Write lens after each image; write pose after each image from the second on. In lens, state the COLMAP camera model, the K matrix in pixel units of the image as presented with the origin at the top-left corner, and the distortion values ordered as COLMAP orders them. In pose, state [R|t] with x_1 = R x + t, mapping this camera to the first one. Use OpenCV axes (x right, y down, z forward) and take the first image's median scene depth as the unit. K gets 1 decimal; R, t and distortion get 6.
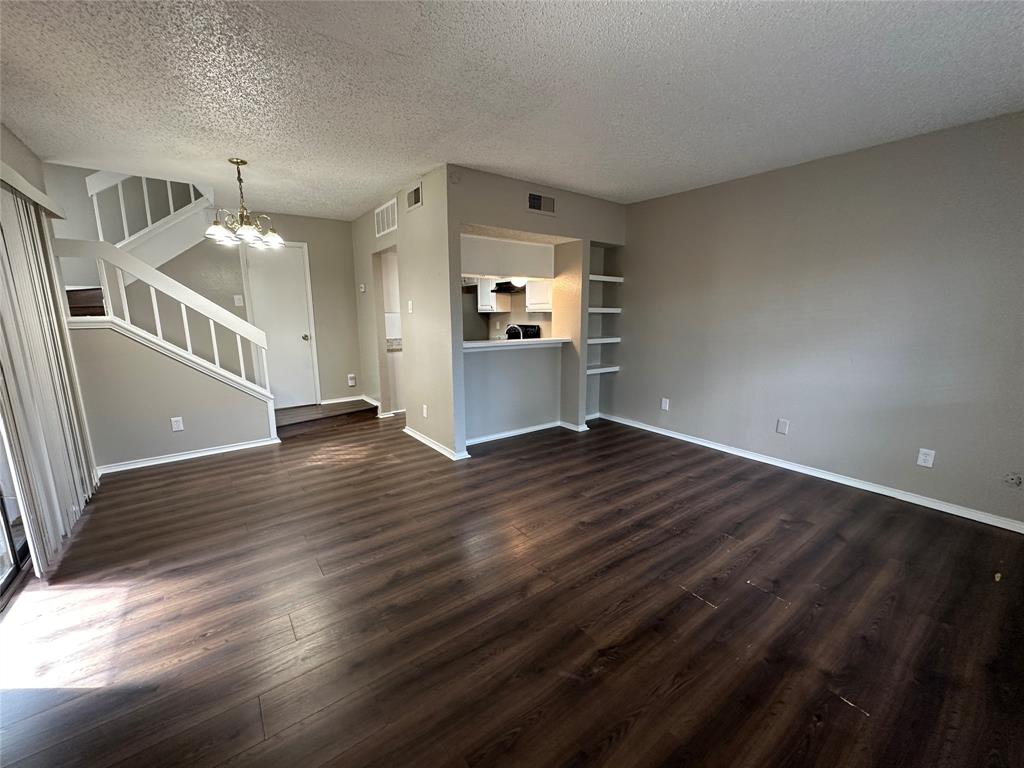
lens RADIAL K [[406.9, 0, 512.8], [0, 406.9, 385.2], [0, 0, 1]] dist [0.001912, 0.000025]
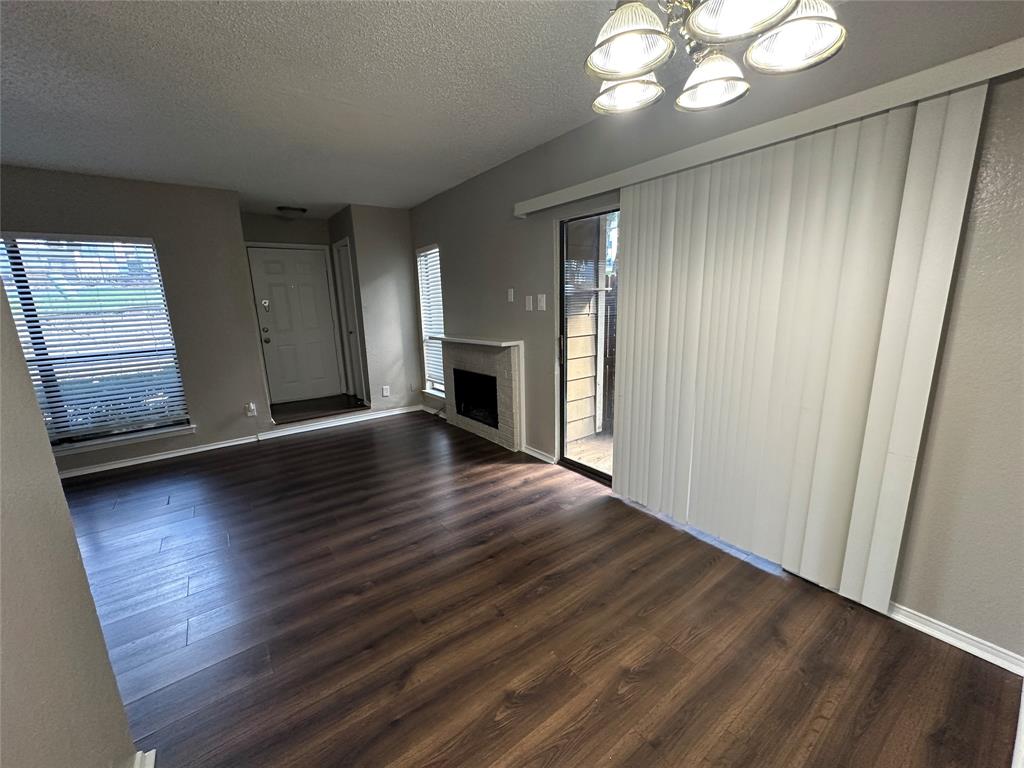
lens RADIAL K [[406.9, 0, 512.0], [0, 406.9, 385.6], [0, 0, 1]] dist [0.001912, 0.000025]
pose [[-0.999541, 0.029397, 0.007356, -0.511049], [0.030013, 0.926865, 0.374194, -0.245465], [0.004182, 0.374243, -0.927321, 1.333696]]
